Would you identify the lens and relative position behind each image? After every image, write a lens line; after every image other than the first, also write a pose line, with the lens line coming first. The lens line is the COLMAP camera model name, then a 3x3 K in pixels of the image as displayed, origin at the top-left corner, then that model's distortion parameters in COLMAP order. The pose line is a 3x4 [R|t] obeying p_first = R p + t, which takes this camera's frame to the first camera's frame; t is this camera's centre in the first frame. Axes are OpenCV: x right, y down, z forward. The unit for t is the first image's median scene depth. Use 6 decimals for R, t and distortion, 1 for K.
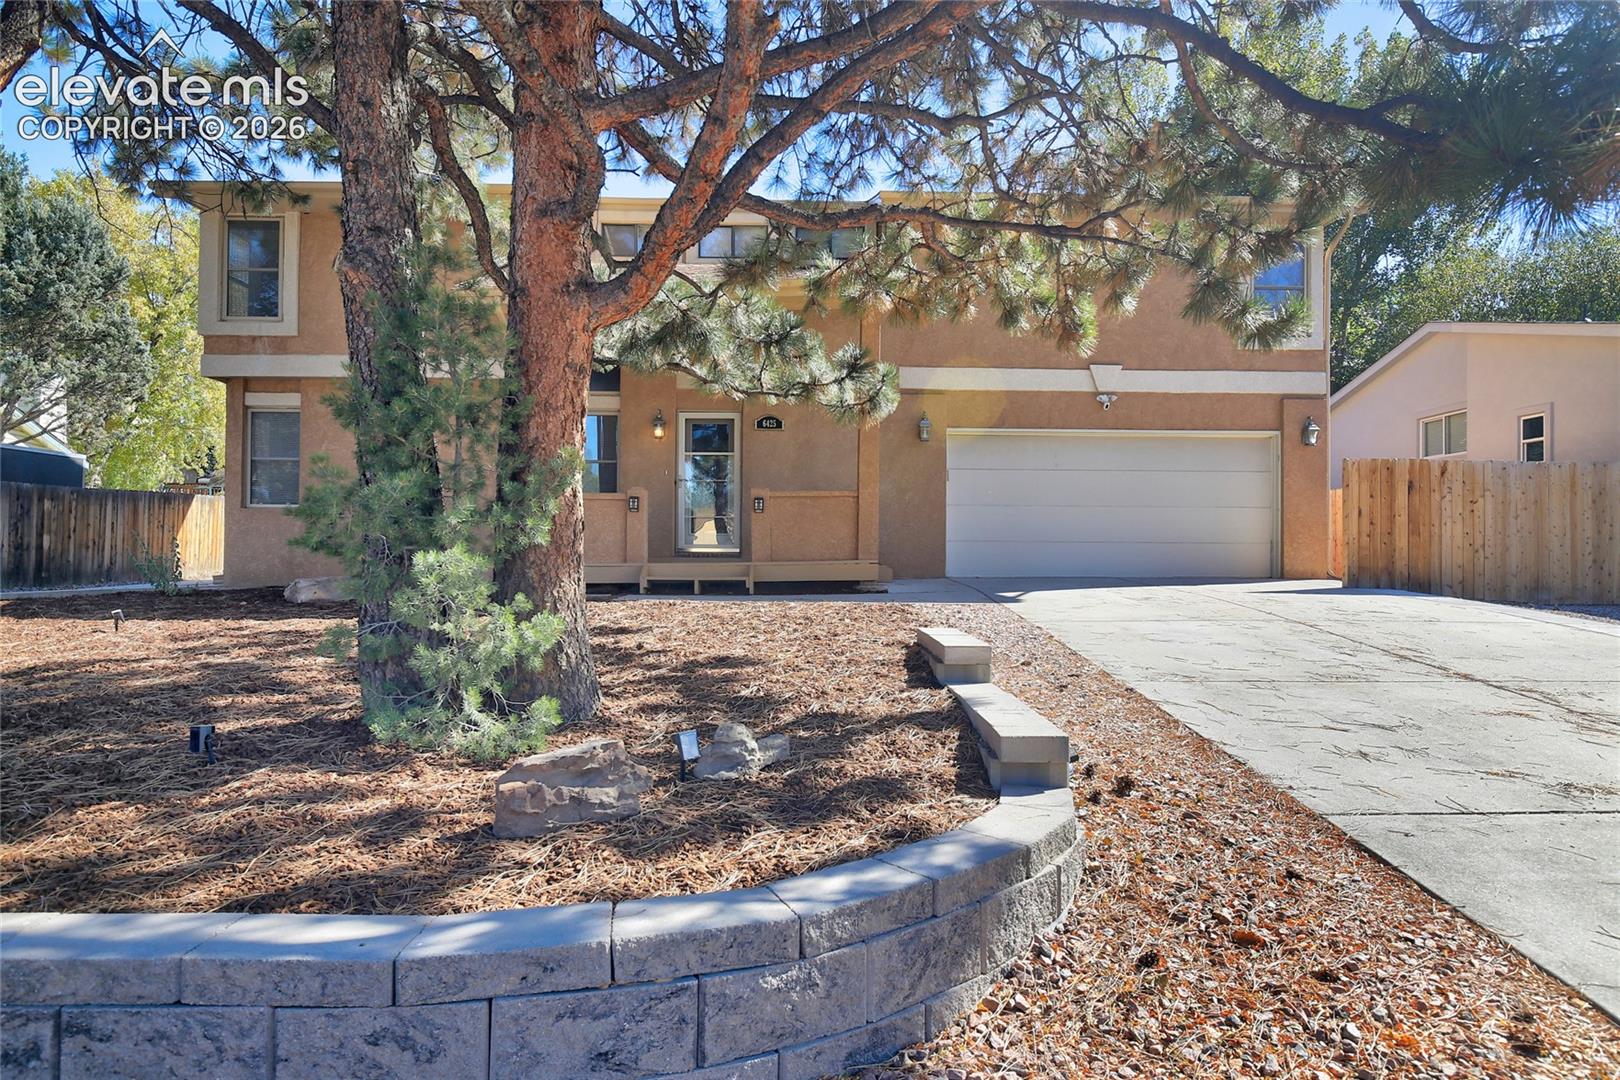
lens RADIAL K [[961.1, 0, 810.0], [0, 961.1, 540.0], [0, 0, 1]] dist [-0.002184, -0.001780]
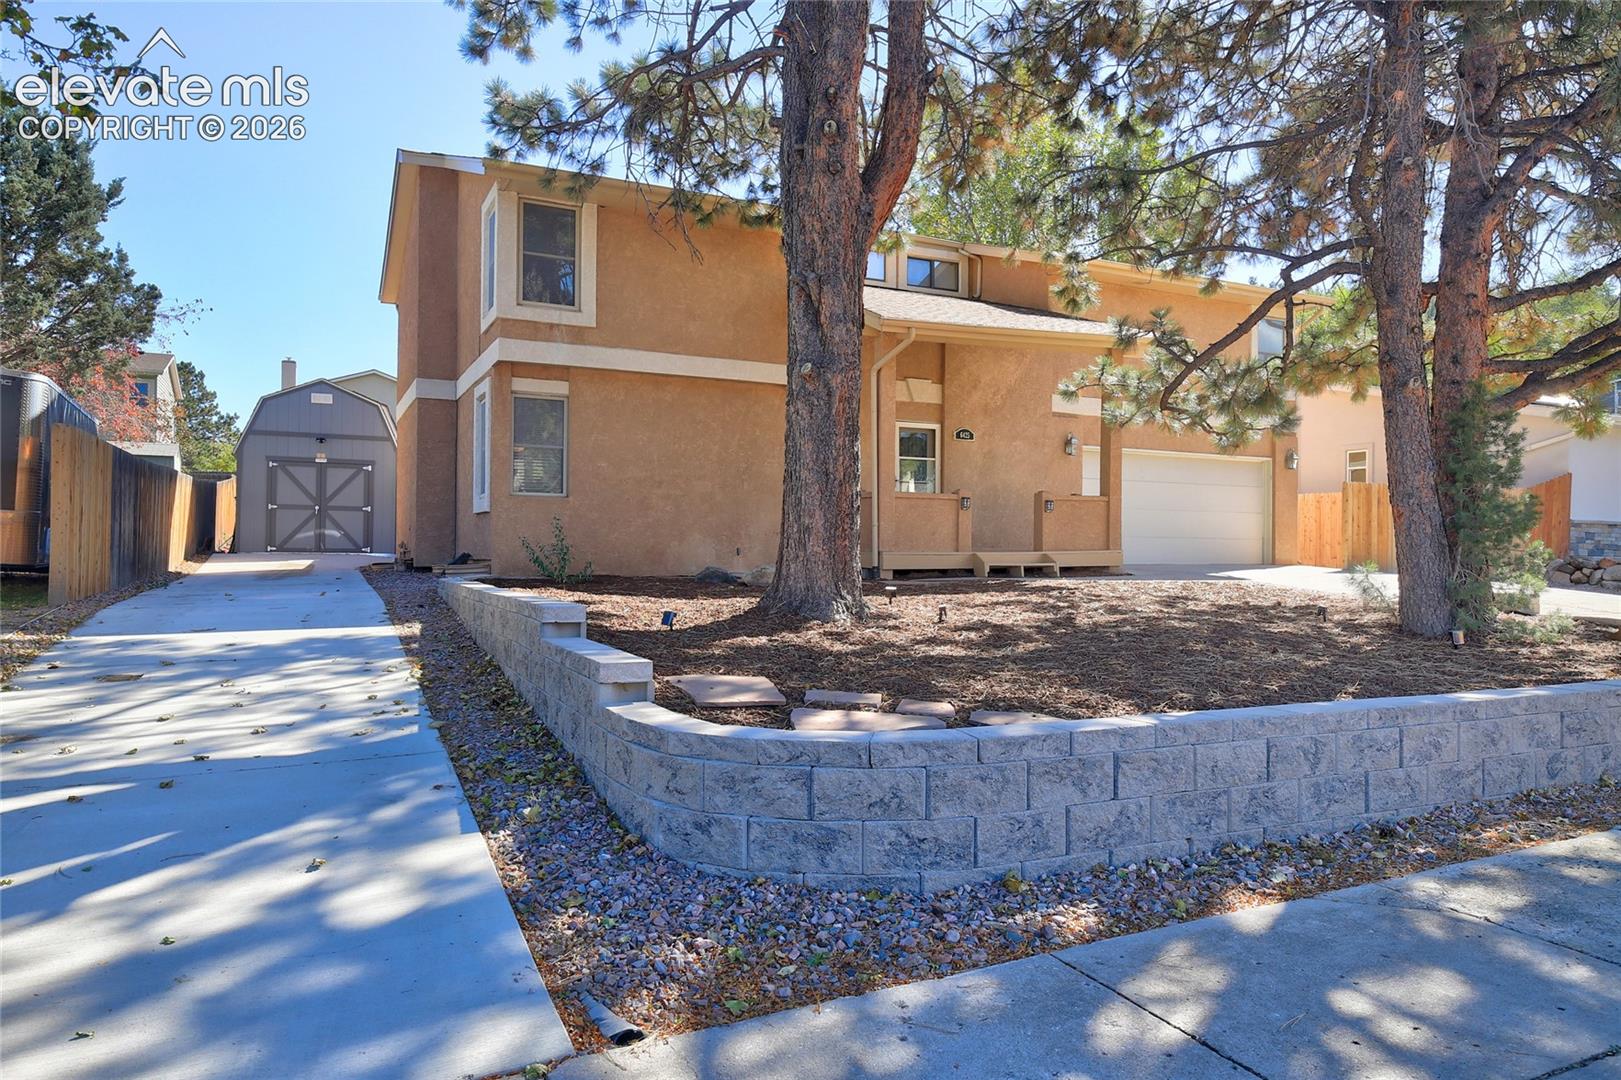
lens RADIAL K [[1116.3, 0, 810.5], [0, 1116.3, 540.0], [0, 0, 1]] dist [0.000526, 0.000269]
pose [[0.881001, 0.001243, 0.473112, -0.990964], [-0.011302, 0.999766, 0.018418, -0.015035], [-0.472979, -0.021573, 0.880810, -0.162381]]
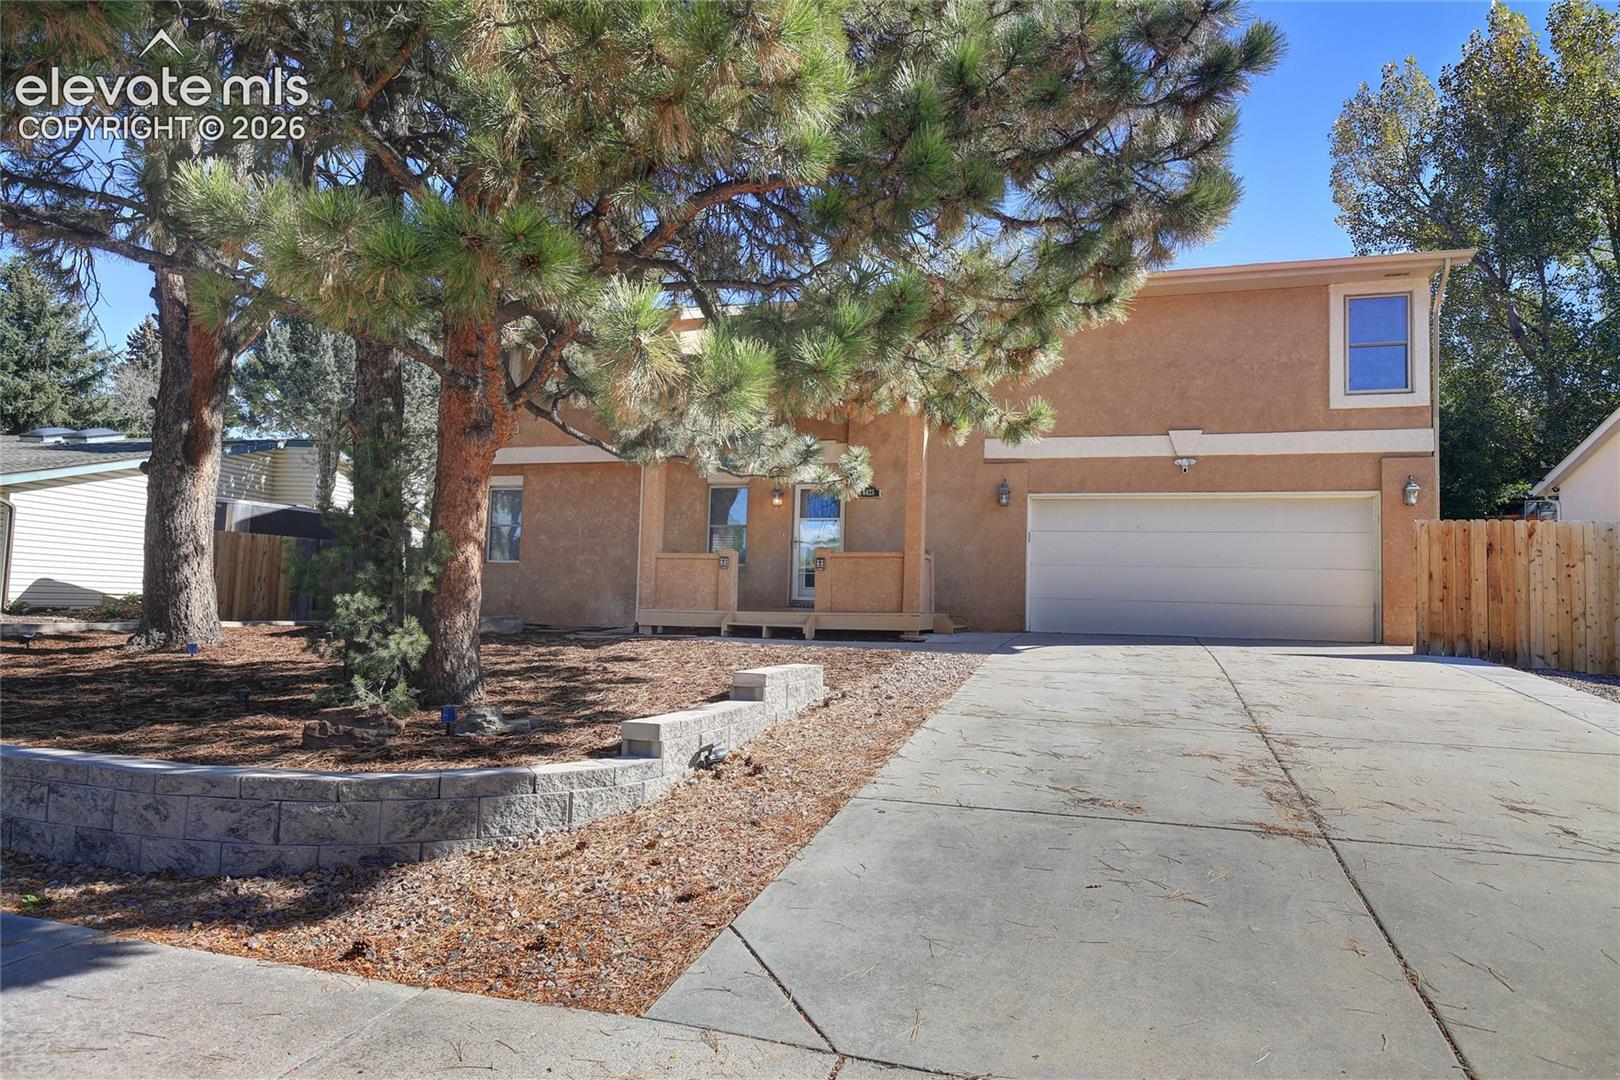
lens RADIAL K [[961.1, 0, 810.0], [0, 961.1, 540.0], [0, 0, 1]] dist [-0.002184, -0.001780]
pose [[0.943735, -0.000902, -0.330703, 0.306494], [-0.017661, 0.998432, -0.053124, -0.002804], [0.330232, 0.055976, 0.942239, -0.112108]]
